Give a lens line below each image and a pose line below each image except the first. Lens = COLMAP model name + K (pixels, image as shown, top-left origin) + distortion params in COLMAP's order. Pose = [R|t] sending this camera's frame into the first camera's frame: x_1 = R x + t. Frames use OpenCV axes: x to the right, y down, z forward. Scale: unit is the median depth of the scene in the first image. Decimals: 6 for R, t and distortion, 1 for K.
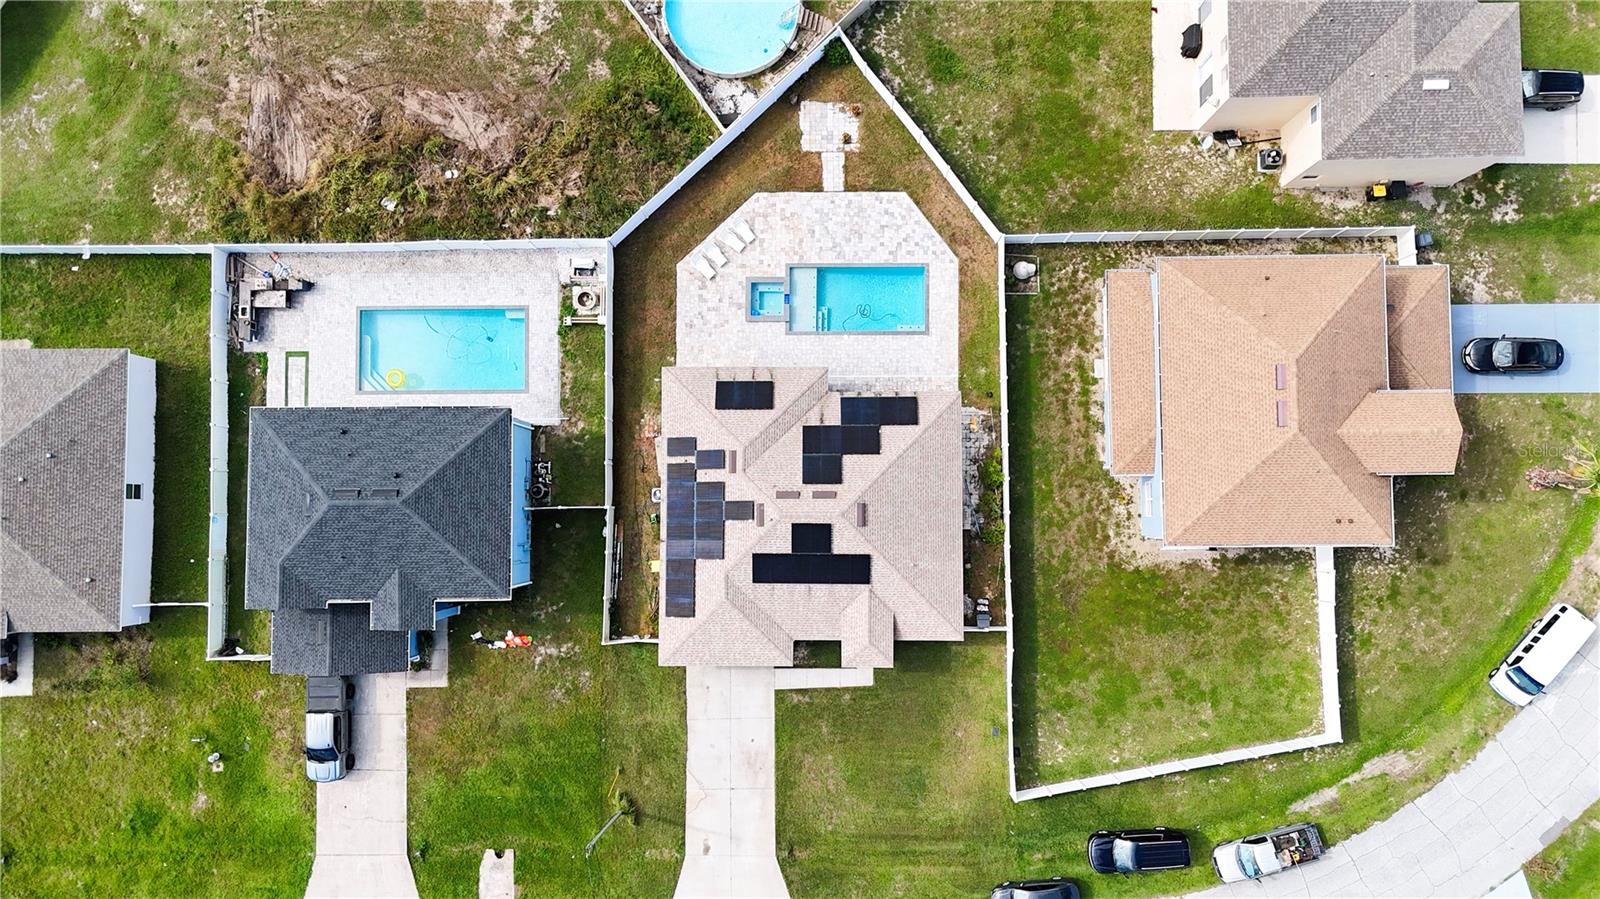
lens RADIAL K [[1178.9, 0, 807.5], [0, 1178.9, 445.2], [0, 0, 1]] dist [0.080427, -0.089044]
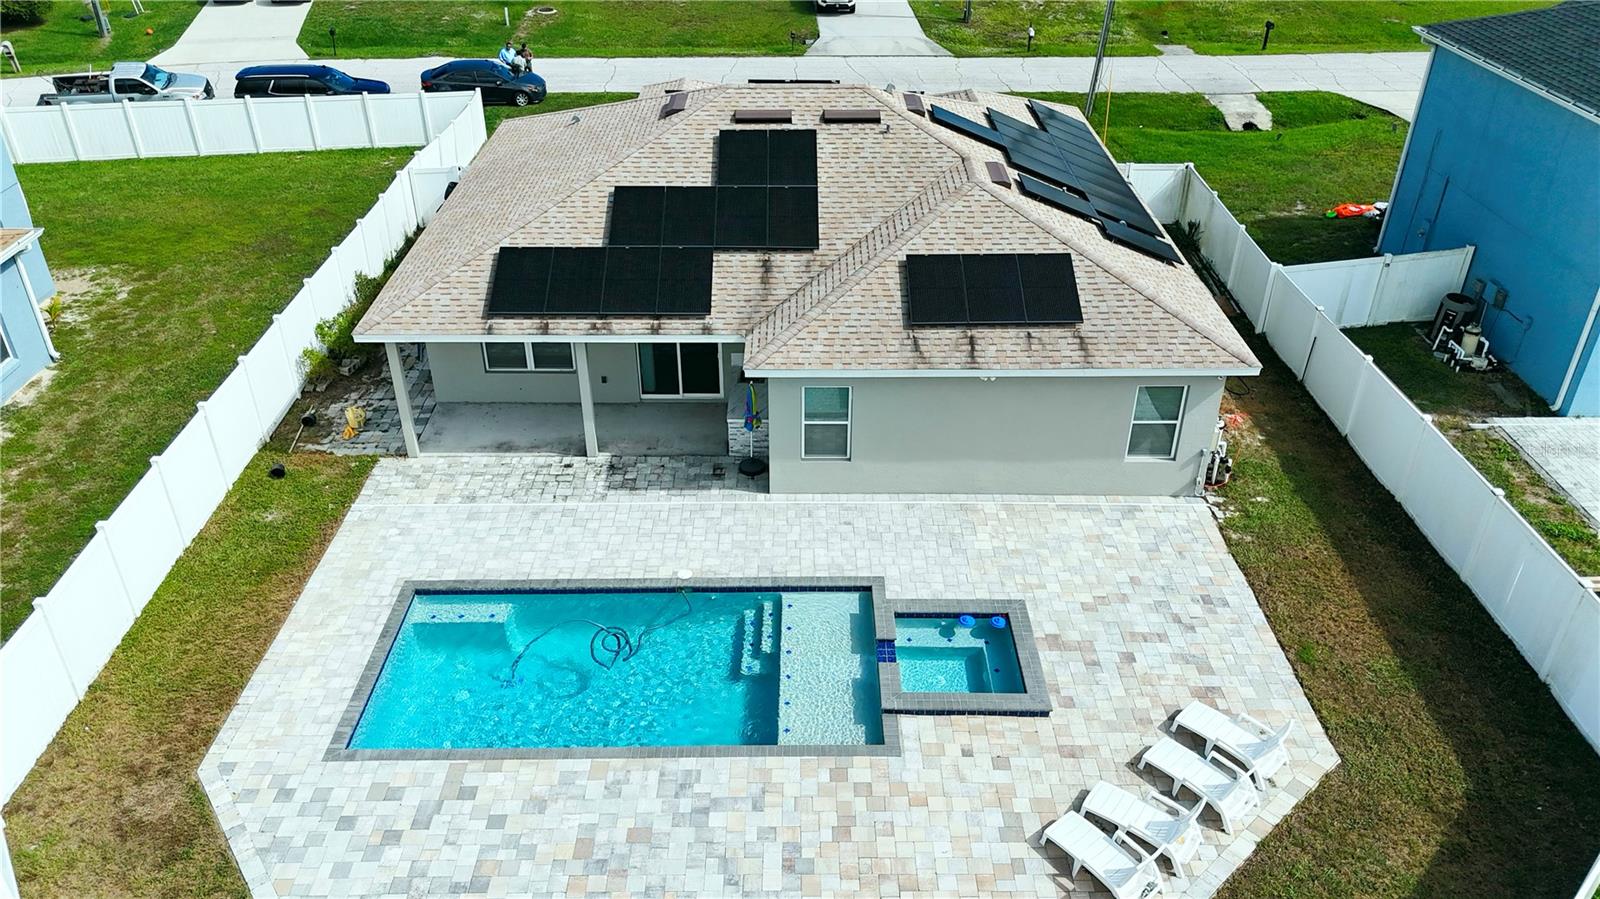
lens RADIAL K [[1178.9, 0, 807.5], [0, 1178.9, 445.2], [0, 0, 1]] dist [0.080427, -0.089044]
pose [[-0.999872, 0.015912, -0.001910, 0.000745], [-0.009182, -0.471166, 0.881997, -0.346819], [0.013134, 0.881901, 0.471251, 0.831585]]
